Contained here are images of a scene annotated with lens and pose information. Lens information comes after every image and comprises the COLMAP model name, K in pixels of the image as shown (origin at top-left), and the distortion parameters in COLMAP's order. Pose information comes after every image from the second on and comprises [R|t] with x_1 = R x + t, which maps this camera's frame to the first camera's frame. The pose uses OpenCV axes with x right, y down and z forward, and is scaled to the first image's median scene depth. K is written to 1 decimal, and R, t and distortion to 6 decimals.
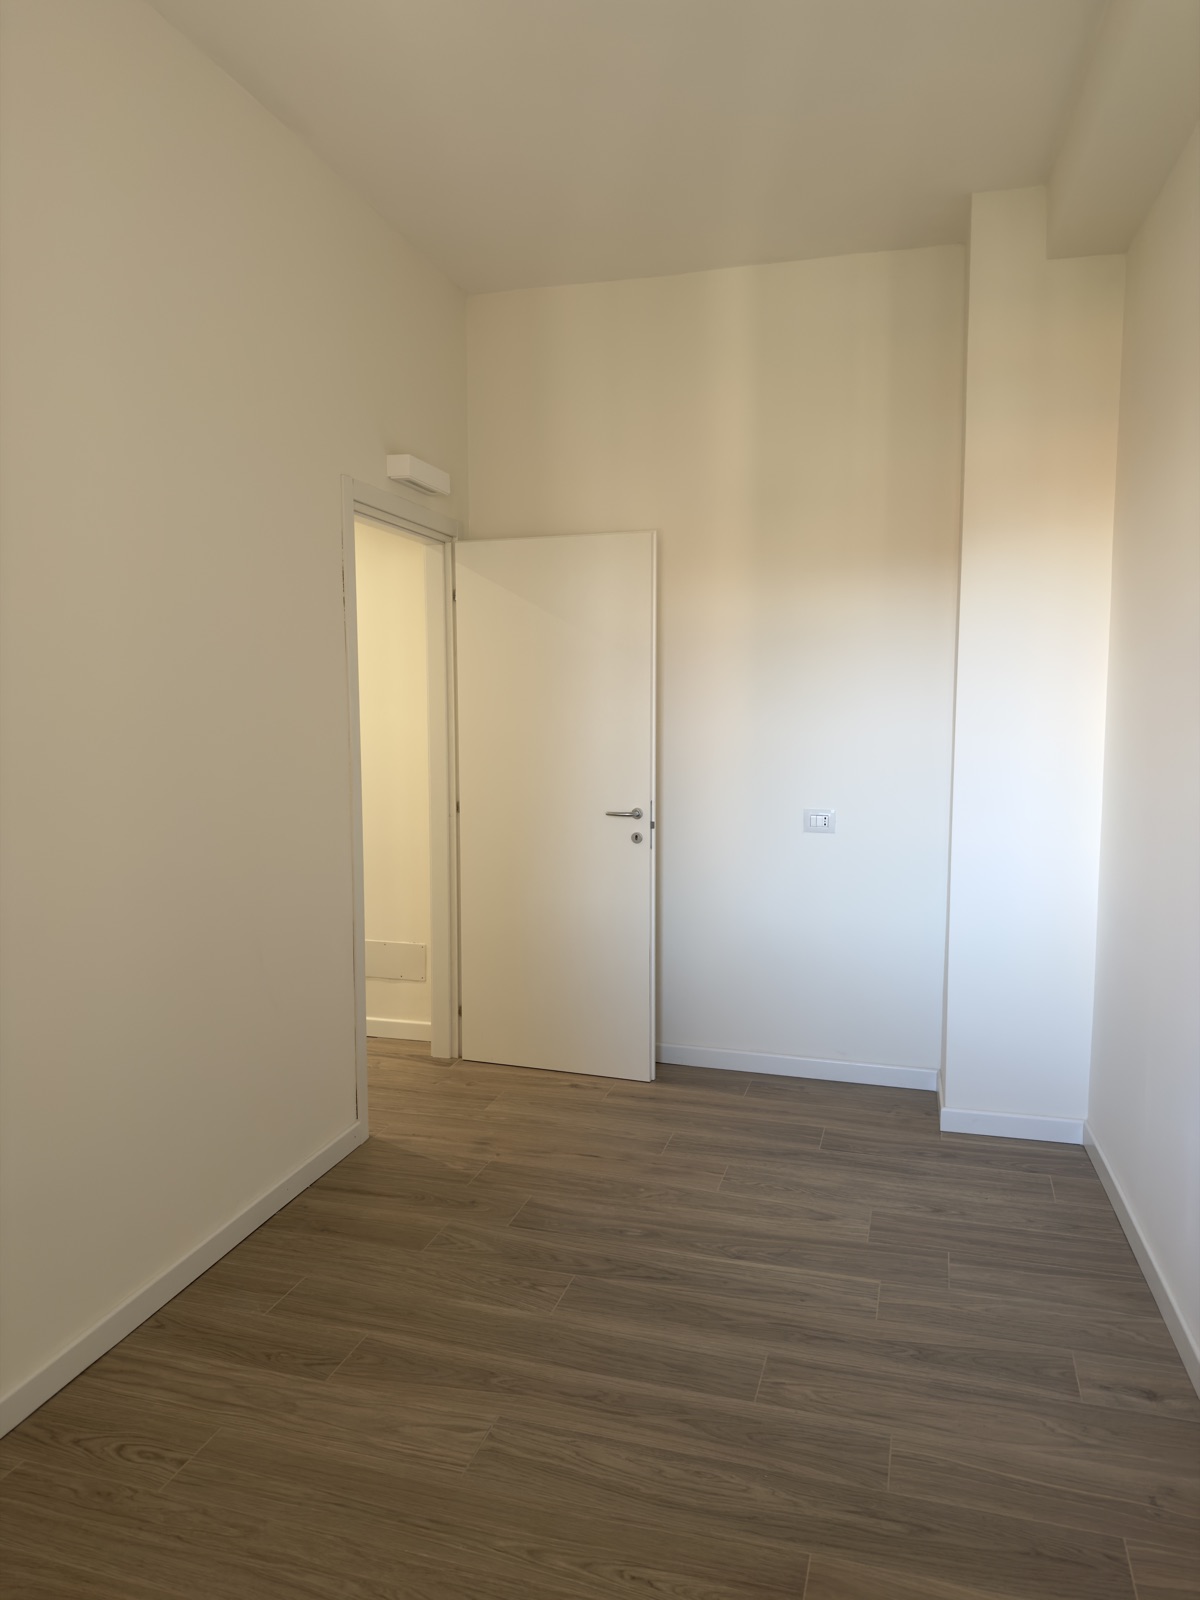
lens RADIAL K [[1111.1, 0, 600.0], [0, 1111.1, 800.0], [0, 0, 1]] dist [0.132483, -0.240300]
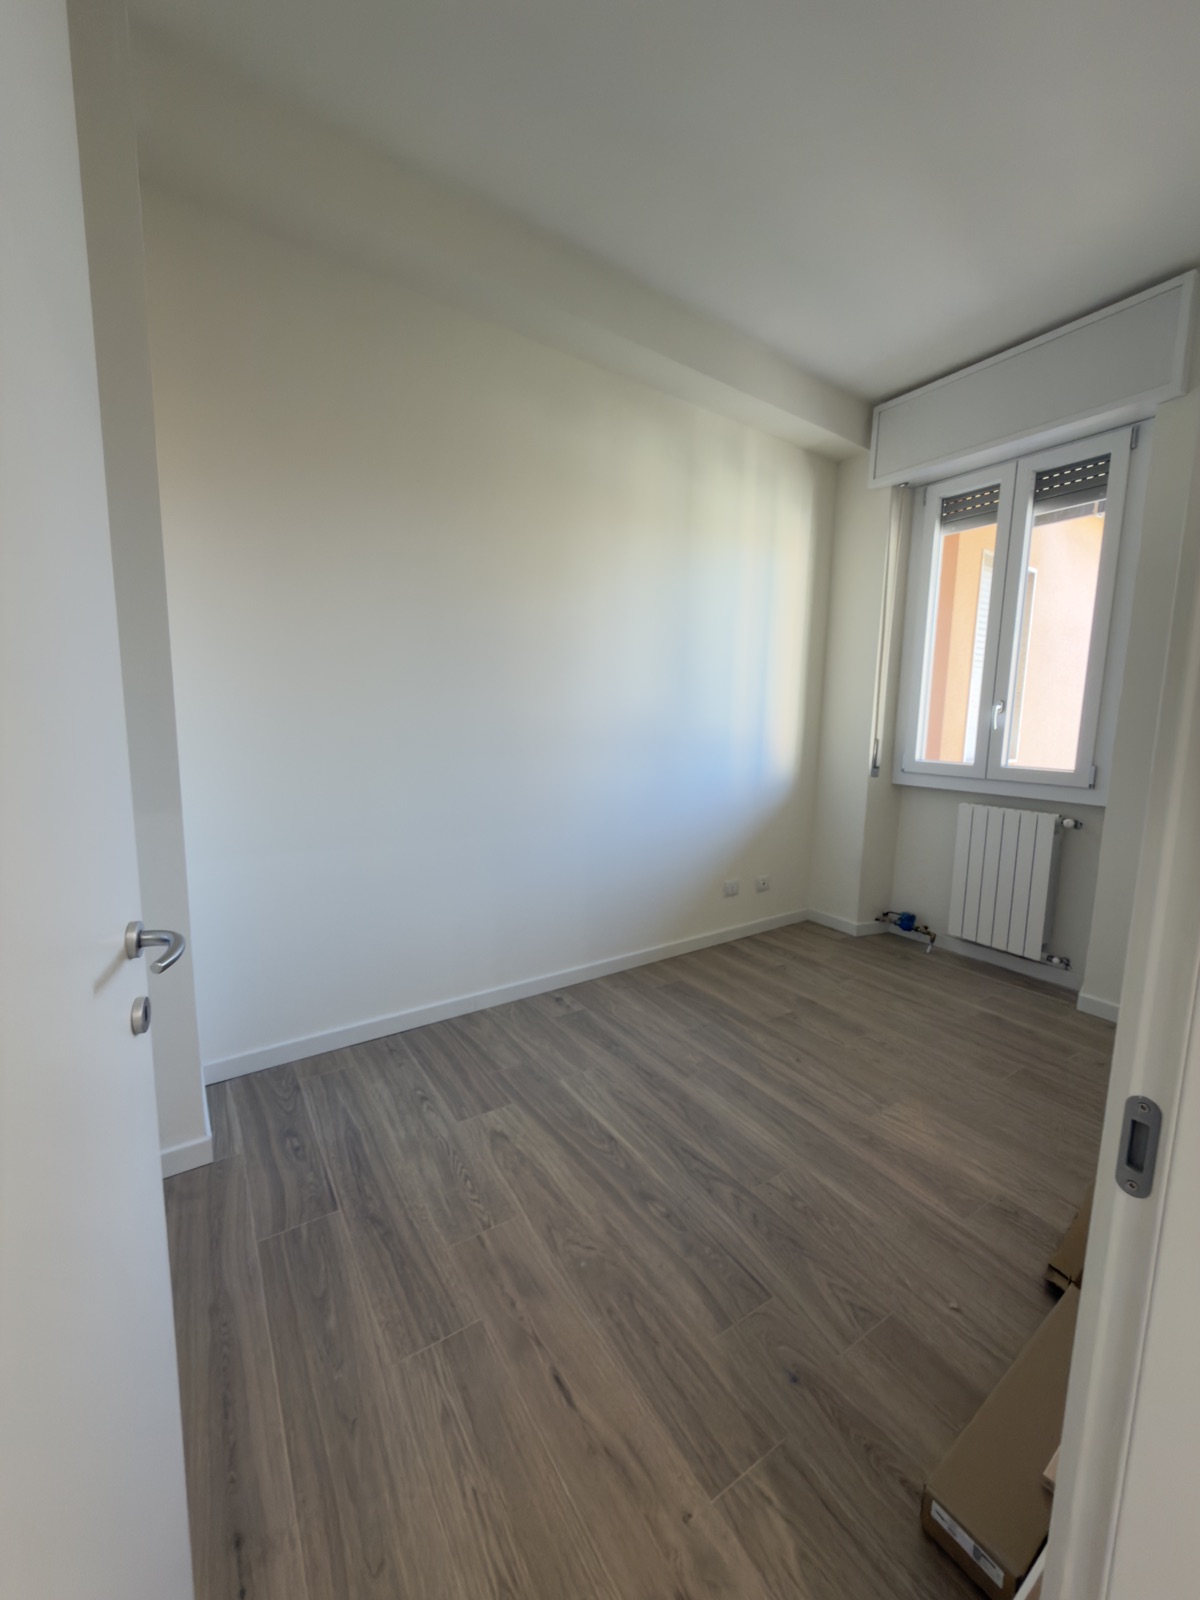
lens RADIAL K [[645.9, 0, 600.0], [0, 645.9, 800.0], [0, 0, 1]] dist [-0.001633, -0.000196]
pose [[-0.766177, -0.097121, 0.635248, -0.257046], [0.041866, 0.978870, 0.200151, -0.074029], [-0.641265, 0.179946, -0.745922, 1.422487]]
